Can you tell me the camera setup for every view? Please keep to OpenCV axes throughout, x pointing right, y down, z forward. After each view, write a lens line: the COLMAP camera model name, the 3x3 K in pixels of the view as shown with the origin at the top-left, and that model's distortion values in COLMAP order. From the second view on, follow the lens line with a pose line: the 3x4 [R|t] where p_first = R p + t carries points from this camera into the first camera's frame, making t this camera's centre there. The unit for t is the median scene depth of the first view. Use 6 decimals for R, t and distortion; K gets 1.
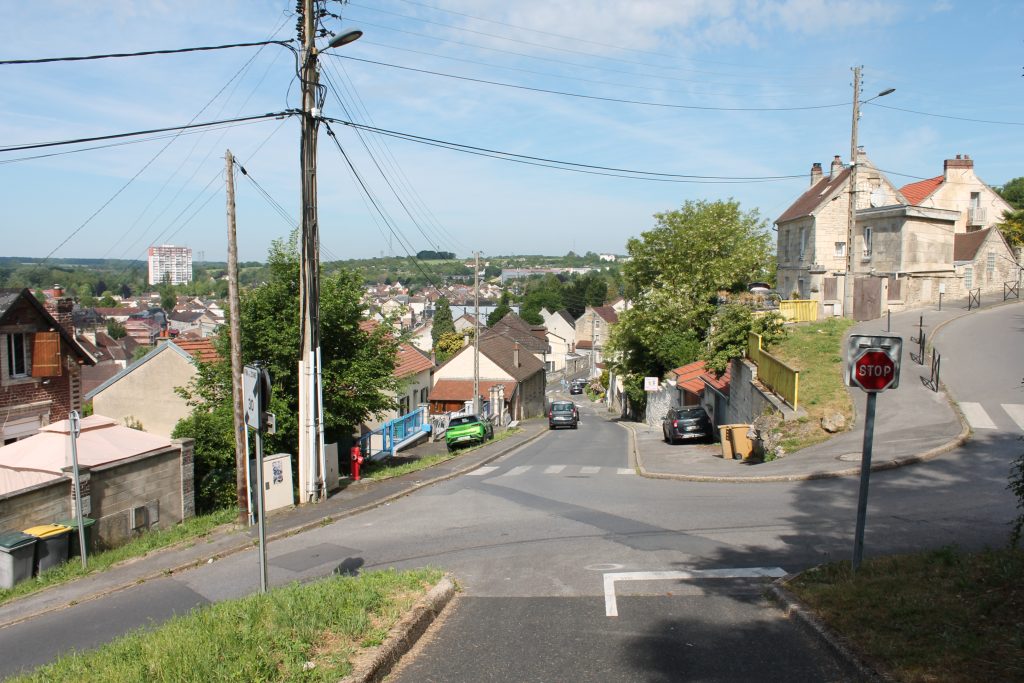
lens RADIAL K [[882.6, 0, 538.5], [0, 882.6, 348.0], [0, 0, 1]] dist [-0.143413, 0.103839]
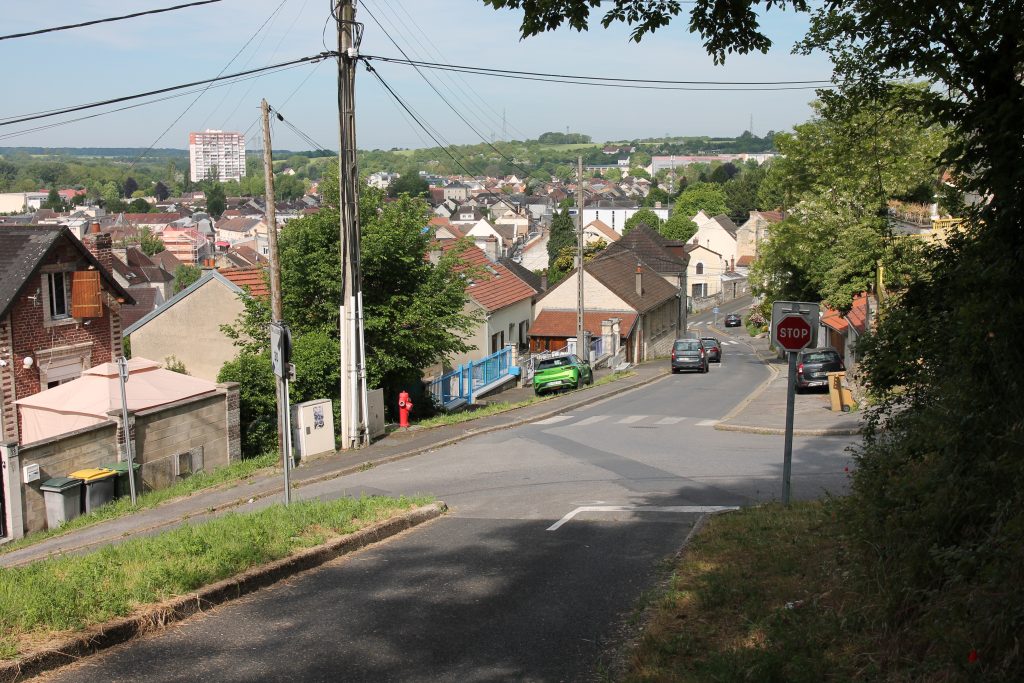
lens RADIAL K [[1190.7, 0, 549.3], [0, 1190.7, 320.2], [0, 0, 1]] dist [-0.075498, 0.000000]
pose [[0.991275, 0.004421, -0.131737, 0.087977], [0.002138, 0.998766, 0.049612, -0.022066], [0.131794, -0.049461, 0.990042, -0.192494]]
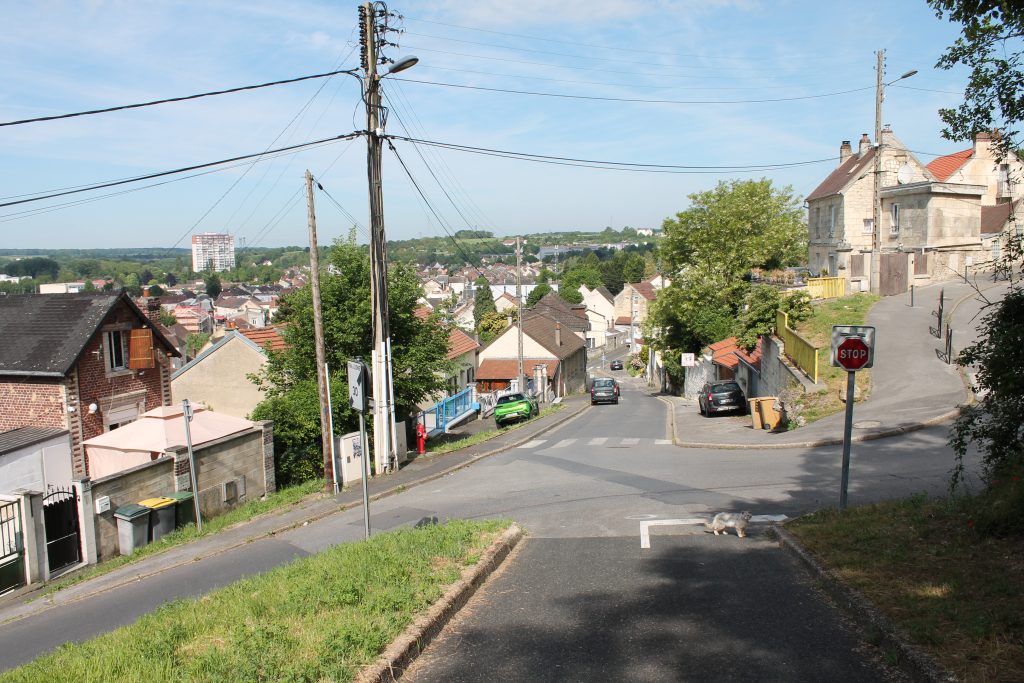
lens RADIAL K [[882.6, 0, 534.9], [0, 882.6, 353.1], [0, 0, 1]] dist [-0.143413, 0.103839]
pose [[0.998506, -0.022968, -0.049571, -0.002649], [0.024570, 0.999187, 0.031949, -0.008331], [0.048797, -0.033119, 0.998259, -0.087030]]
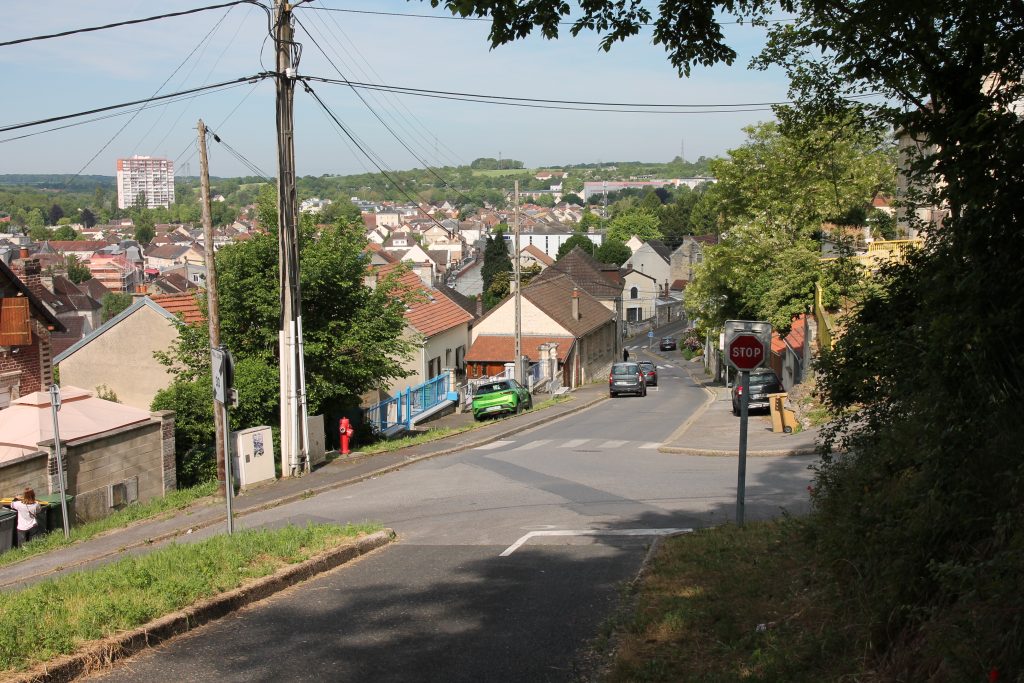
lens RADIAL K [[1190.7, 0, 553.6], [0, 1190.7, 327.0], [0, 0, 1]] dist [-0.075498, 0.000000]
pose [[0.997345, -0.006163, -0.072554, 0.079711], [0.008655, 0.999382, 0.034077, -0.019920], [0.072299, -0.034615, 0.996782, -0.185400]]
